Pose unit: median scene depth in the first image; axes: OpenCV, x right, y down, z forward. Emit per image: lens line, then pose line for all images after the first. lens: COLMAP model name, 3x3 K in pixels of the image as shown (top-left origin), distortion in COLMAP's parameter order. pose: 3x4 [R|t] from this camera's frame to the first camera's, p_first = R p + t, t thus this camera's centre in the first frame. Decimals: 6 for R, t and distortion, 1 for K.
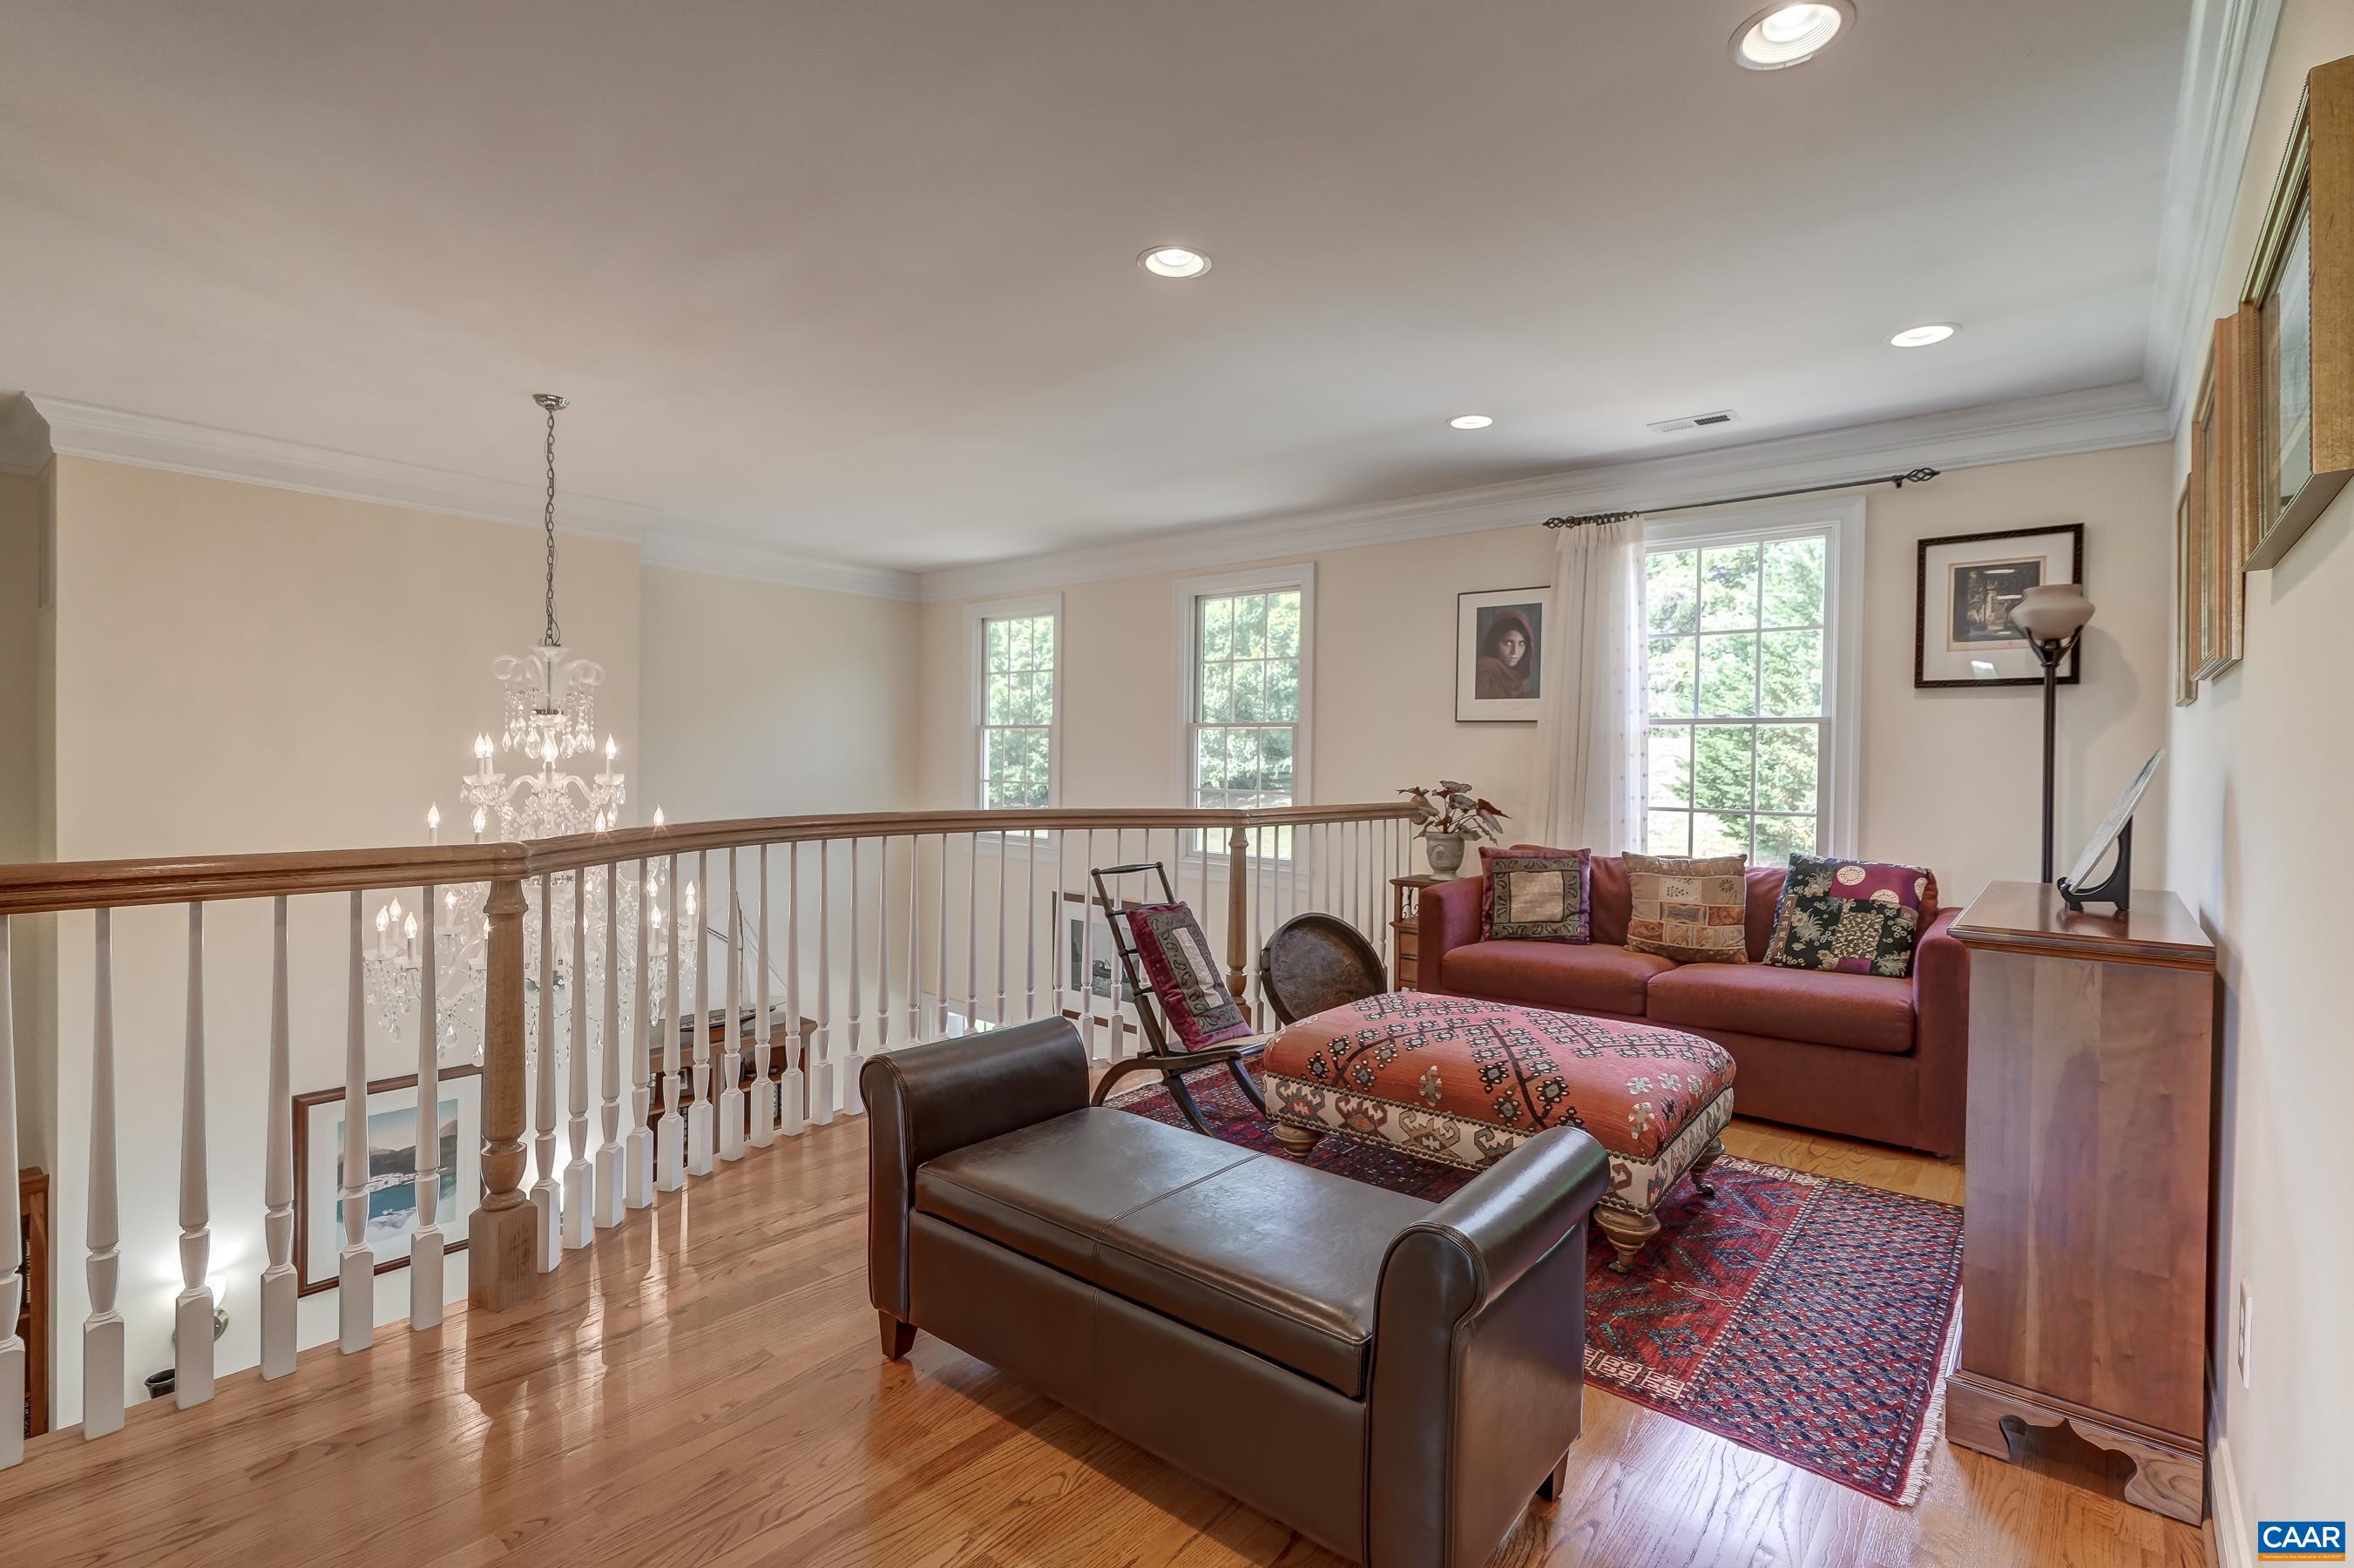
lens RADIAL K [[1082.6, 0, 1177.2], [0, 1082.6, 770.4], [0, 0, 1]] dist [-0.000148, -0.000007]
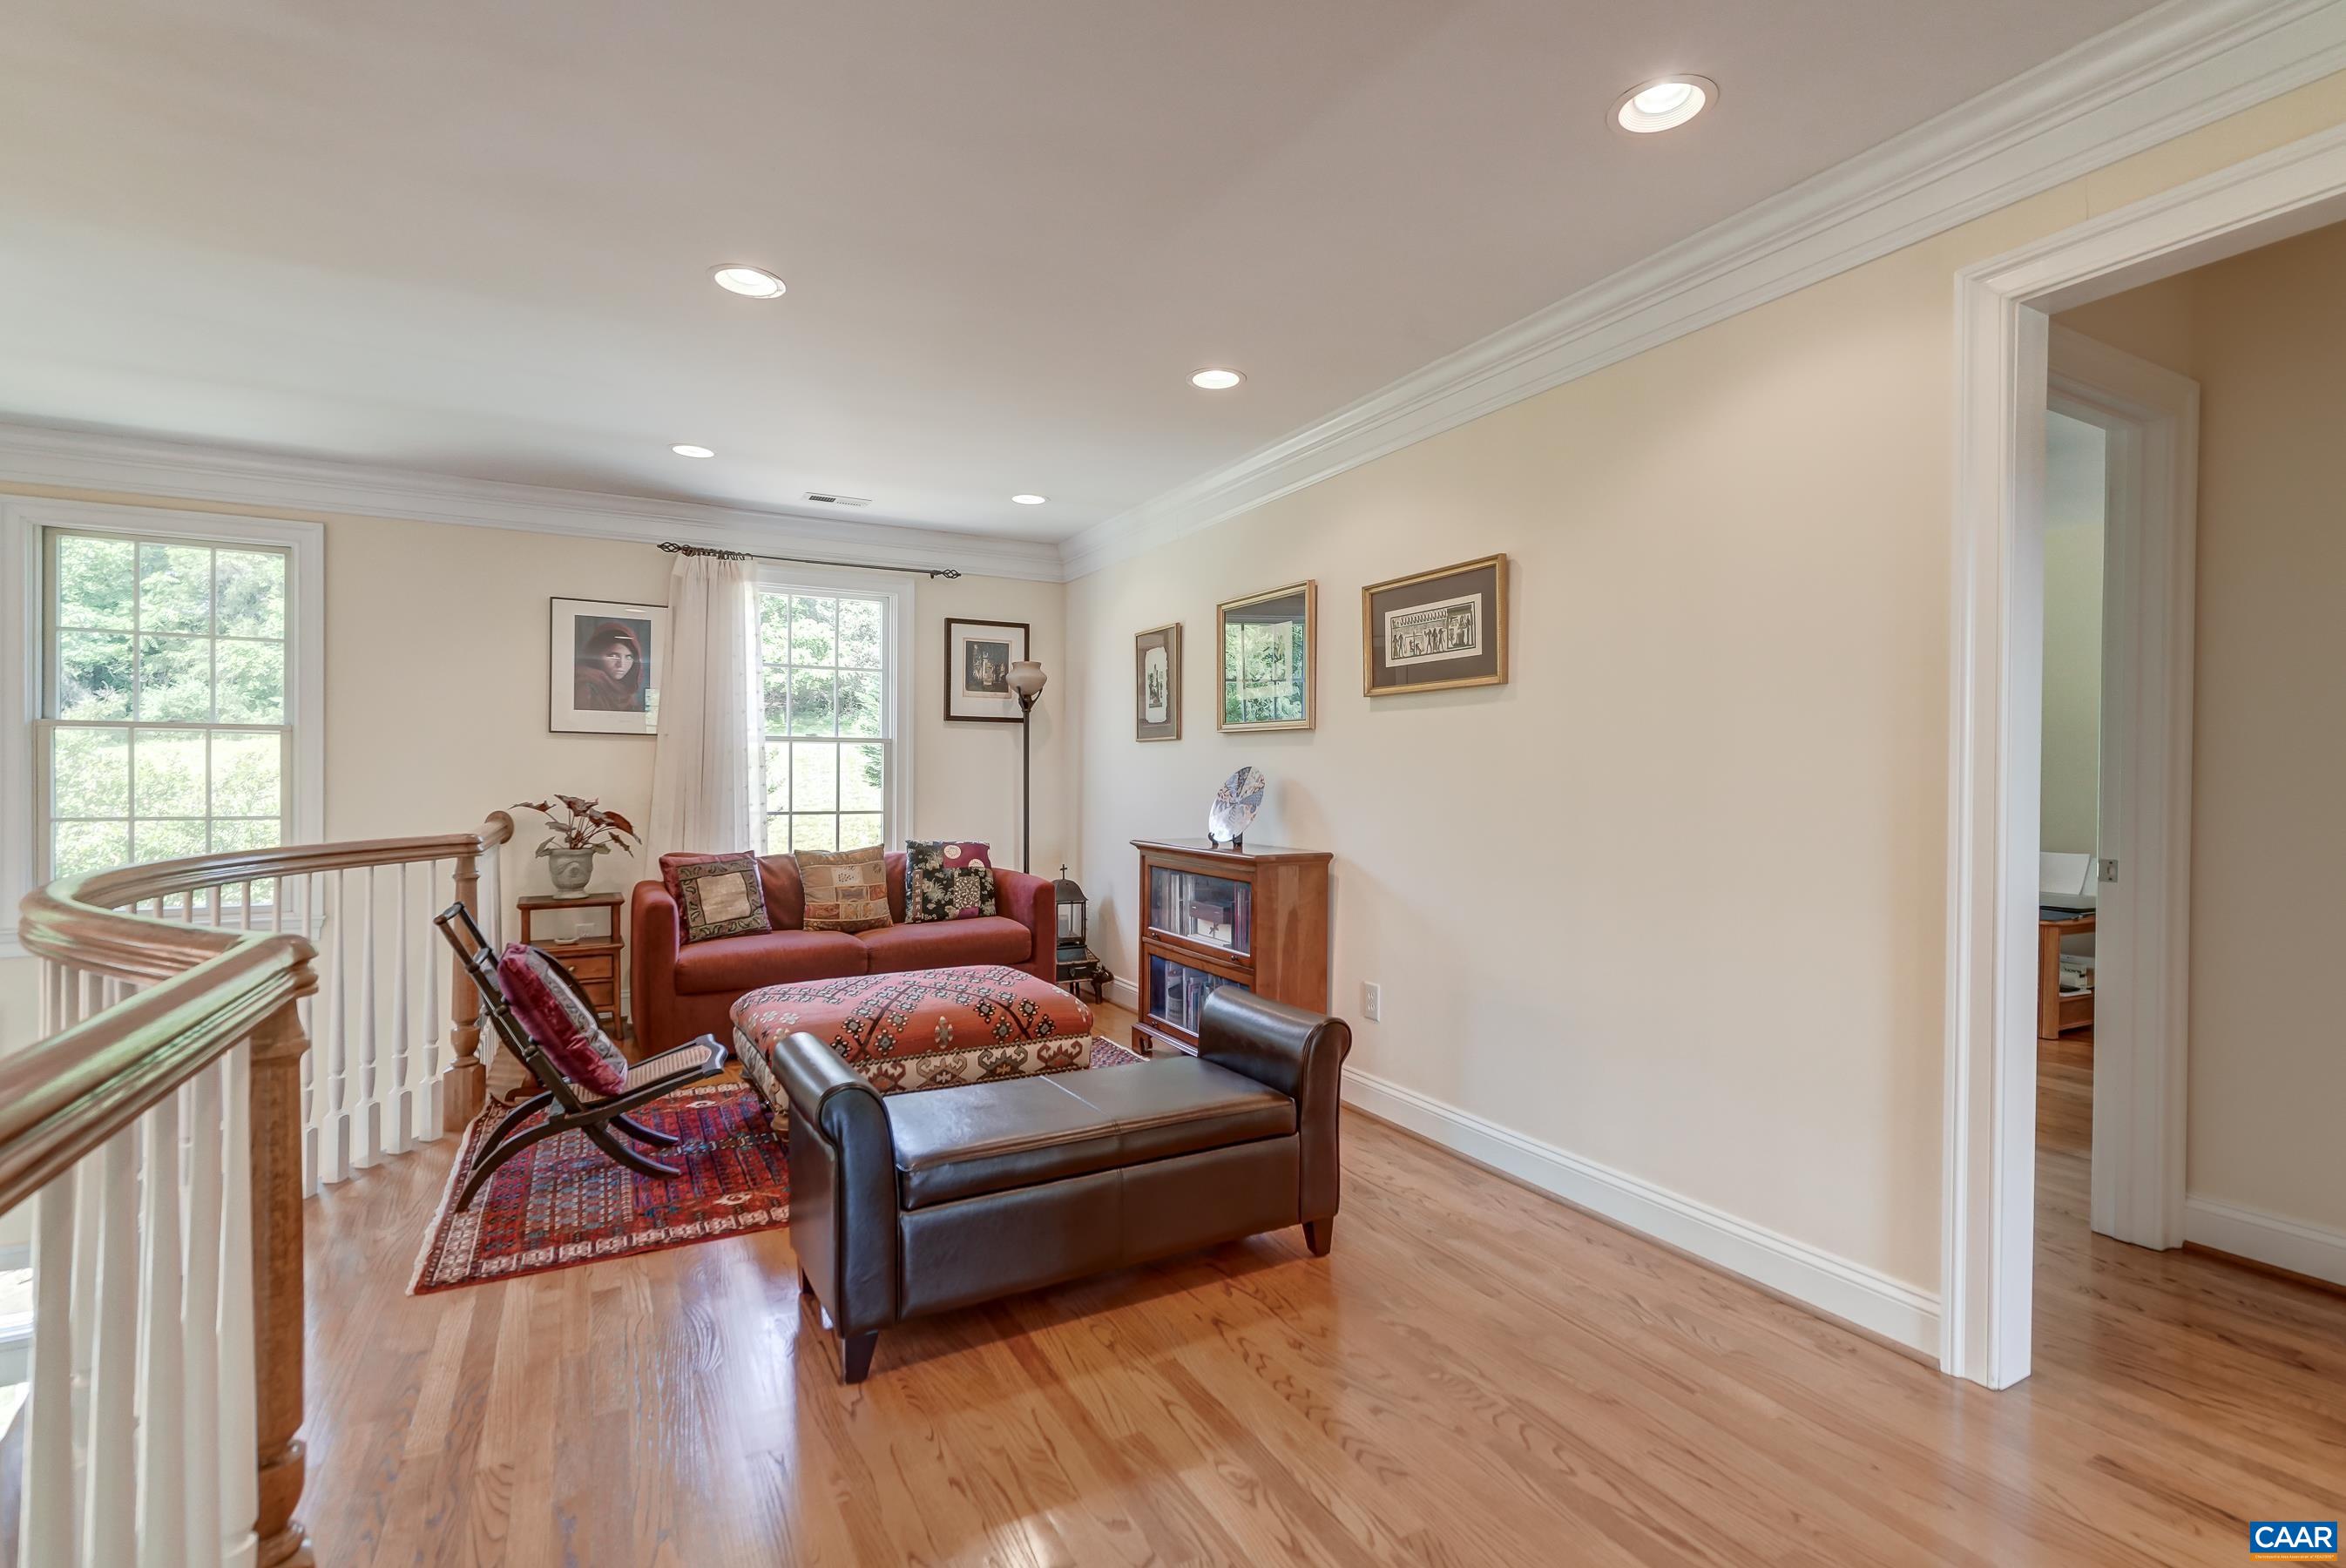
lens RADIAL K [[1093.7, 0, 1172.7], [0, 1093.7, 781.9], [0, 0, 1]] dist [0.001308, 0.000632]
pose [[0.368857, -0.017030, 0.929330, -0.569419], [0.011743, 0.999838, 0.013661, -0.010719], [-0.929412, 0.005875, 0.368997, 0.184806]]
